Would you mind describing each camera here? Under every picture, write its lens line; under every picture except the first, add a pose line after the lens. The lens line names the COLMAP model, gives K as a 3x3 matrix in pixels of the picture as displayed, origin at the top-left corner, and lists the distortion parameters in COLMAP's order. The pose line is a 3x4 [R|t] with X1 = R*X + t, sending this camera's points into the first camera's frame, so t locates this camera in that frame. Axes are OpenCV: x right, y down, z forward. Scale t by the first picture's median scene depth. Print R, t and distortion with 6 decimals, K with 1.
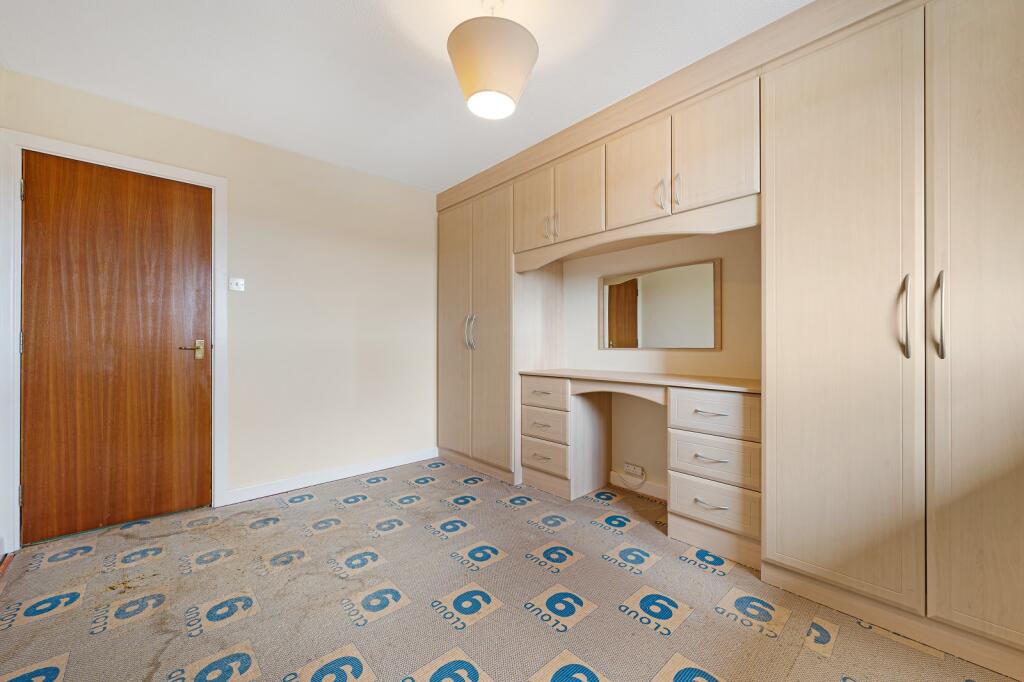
lens RADIAL K [[401.6, 0, 514.0], [0, 401.6, 342.5], [0, 0, 1]] dist [0.001028, 0.000043]
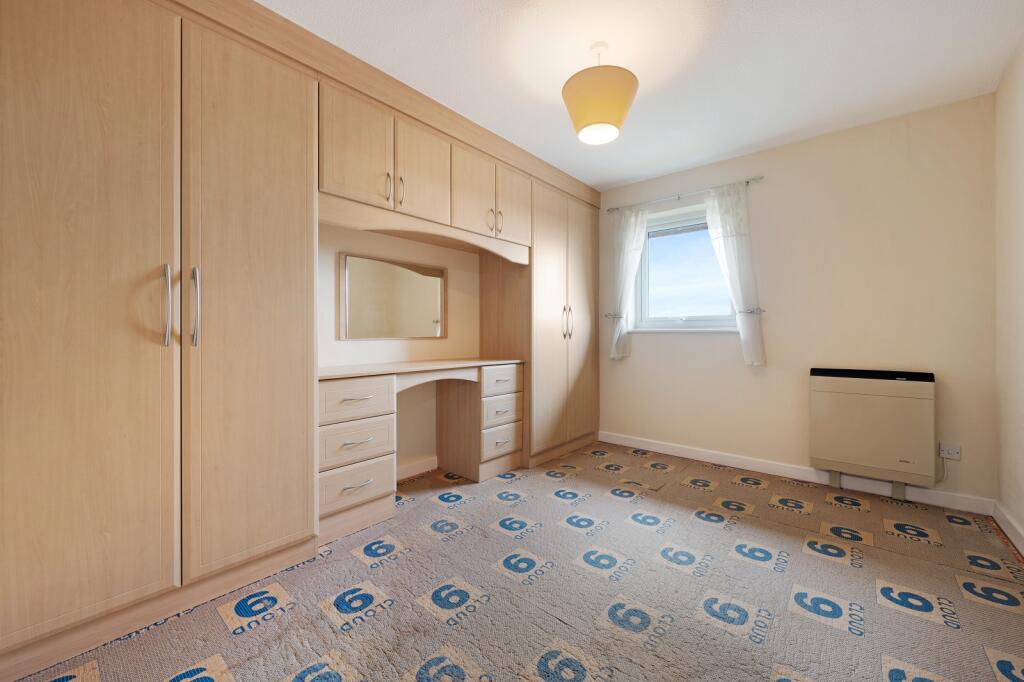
lens RADIAL K [[401.6, 0, 506.1], [0, 401.6, 337.9], [0, 0, 1]] dist [0.001028, 0.000043]
pose [[-0.115295, -0.000608, 0.993331, -0.890539], [0.002798, 0.999996, 0.000936, 0.016857], [-0.993327, 0.002887, -0.115293, 1.043165]]
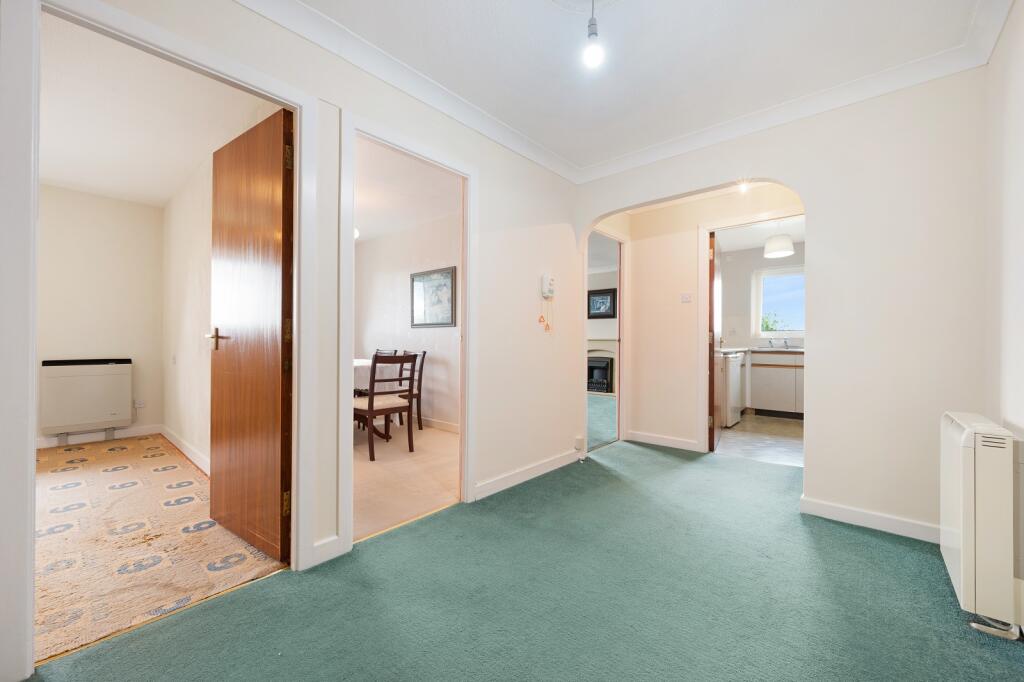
lens RADIAL K [[401.6, 0, 514.7], [0, 401.6, 336.7], [0, 0, 1]] dist [0.001028, 0.000043]
pose [[-0.993660, -0.007242, -0.112192, -1.311570], [-0.007758, 0.999961, 0.004171, 0.002085], [0.112157, 0.005015, -0.993678, 1.578489]]
